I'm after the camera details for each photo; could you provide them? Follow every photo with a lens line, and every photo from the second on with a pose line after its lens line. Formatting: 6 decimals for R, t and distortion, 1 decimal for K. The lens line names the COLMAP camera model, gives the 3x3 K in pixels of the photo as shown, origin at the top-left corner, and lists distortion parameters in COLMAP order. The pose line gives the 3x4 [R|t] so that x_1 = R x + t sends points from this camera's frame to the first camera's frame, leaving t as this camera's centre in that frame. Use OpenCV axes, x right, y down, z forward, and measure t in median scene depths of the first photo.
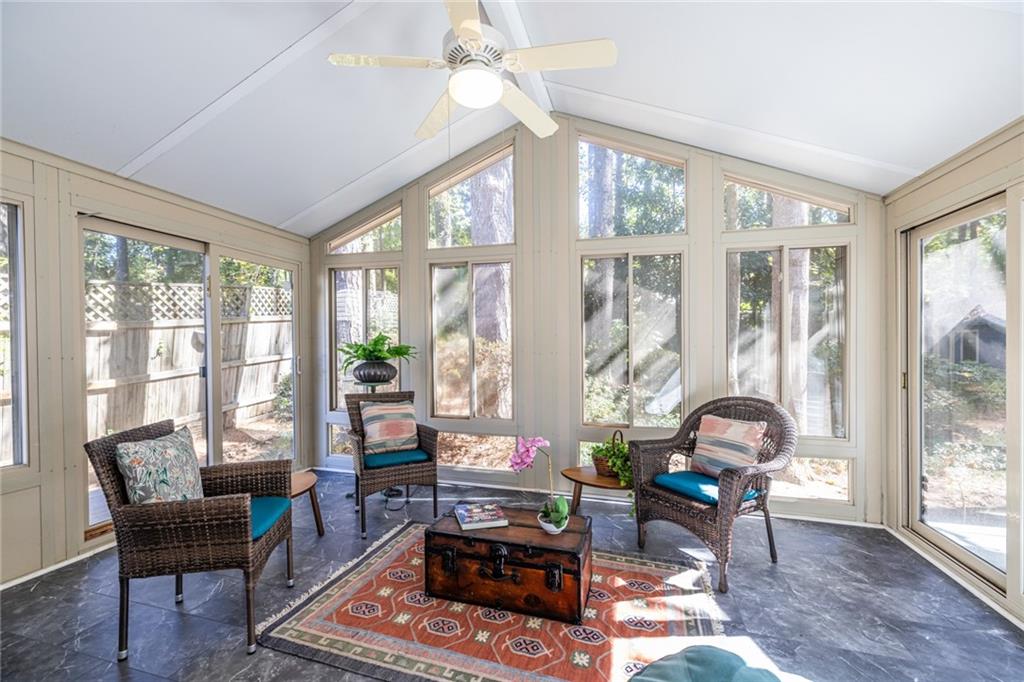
lens RADIAL K [[426.6, 0, 508.8], [0, 426.6, 345.3], [0, 0, 1]] dist [0.004943, 0.000375]
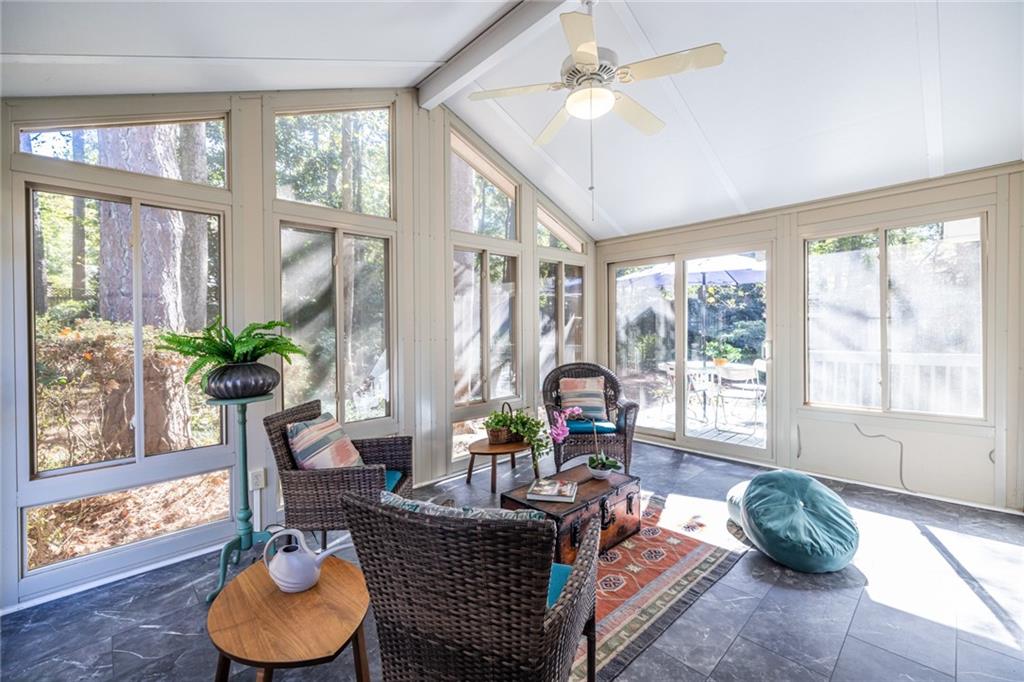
lens RADIAL K [[426.6, 0, 512.9], [0, 426.6, 330.8], [0, 0, 1]] dist [0.004943, 0.000375]
pose [[0.510783, -0.021002, 0.859453, -0.610156], [0.022176, 0.999691, 0.011249, -0.008941], [-0.859424, 0.013314, 0.511091, 0.318094]]
